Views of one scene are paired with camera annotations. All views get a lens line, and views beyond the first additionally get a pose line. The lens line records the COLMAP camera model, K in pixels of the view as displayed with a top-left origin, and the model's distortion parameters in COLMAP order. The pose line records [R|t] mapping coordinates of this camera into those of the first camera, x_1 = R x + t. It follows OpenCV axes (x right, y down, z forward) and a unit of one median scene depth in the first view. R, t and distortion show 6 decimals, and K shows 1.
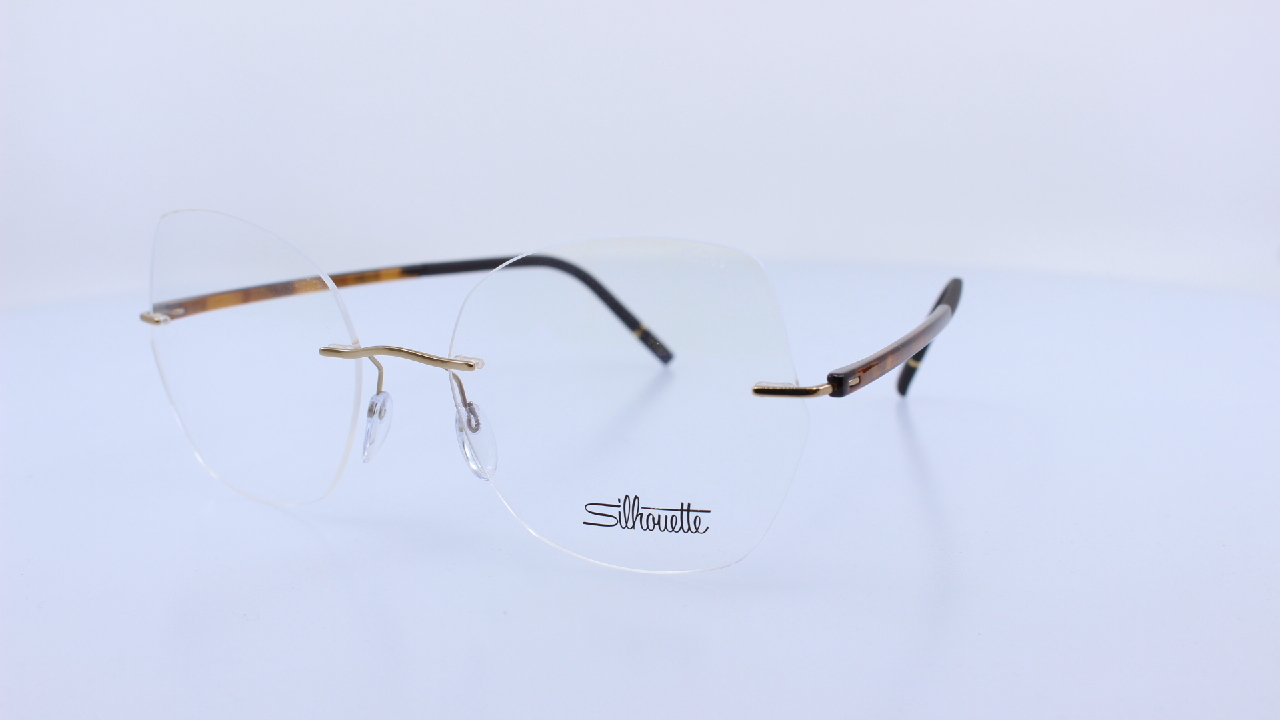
lens RADIAL K [[1679.3, 0, 640.0], [0, 1679.3, 360.0], [0, 0, 1]] dist [-0.002996, -0.002541]
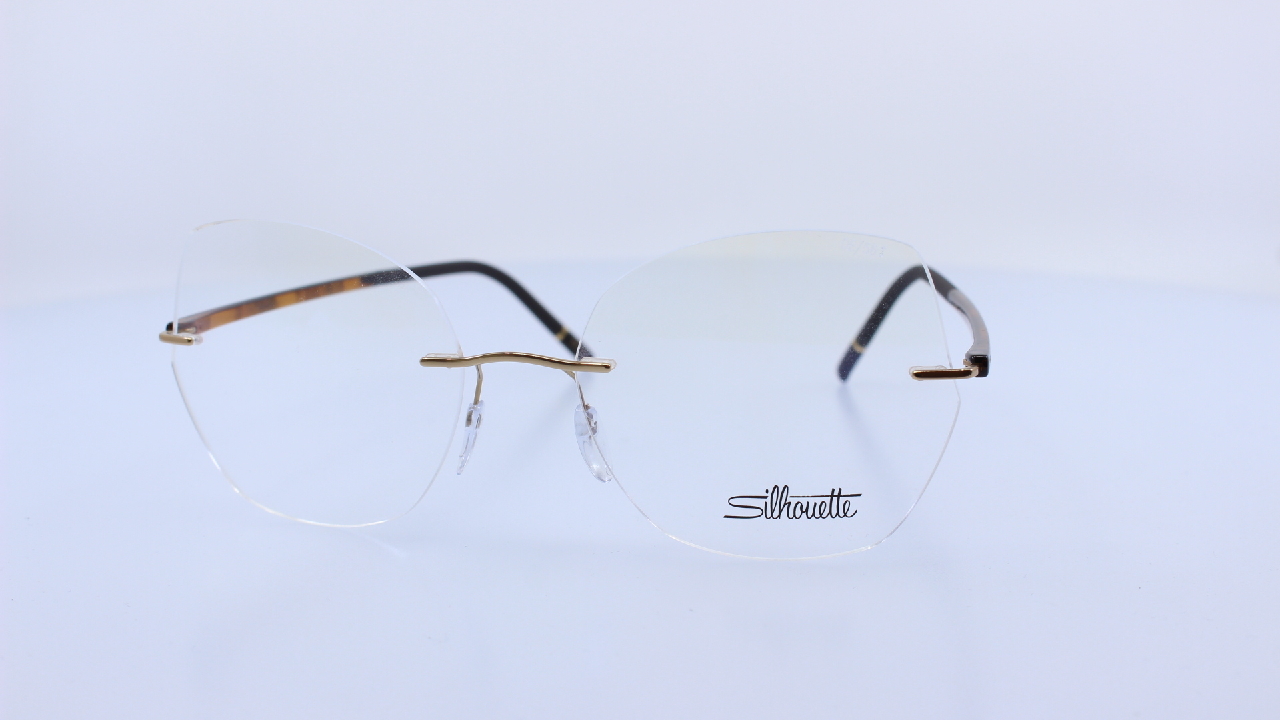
lens RADIAL K [[1679.3, 0, 640.0], [0, 1679.3, 360.0], [0, 0, 1]] dist [-0.002996, -0.002541]
pose [[0.961565, -0.050479, 0.269897, -0.347129], [0.051883, 0.998651, 0.001934, -0.001356], [-0.269631, 0.012144, 0.962887, 0.043207]]
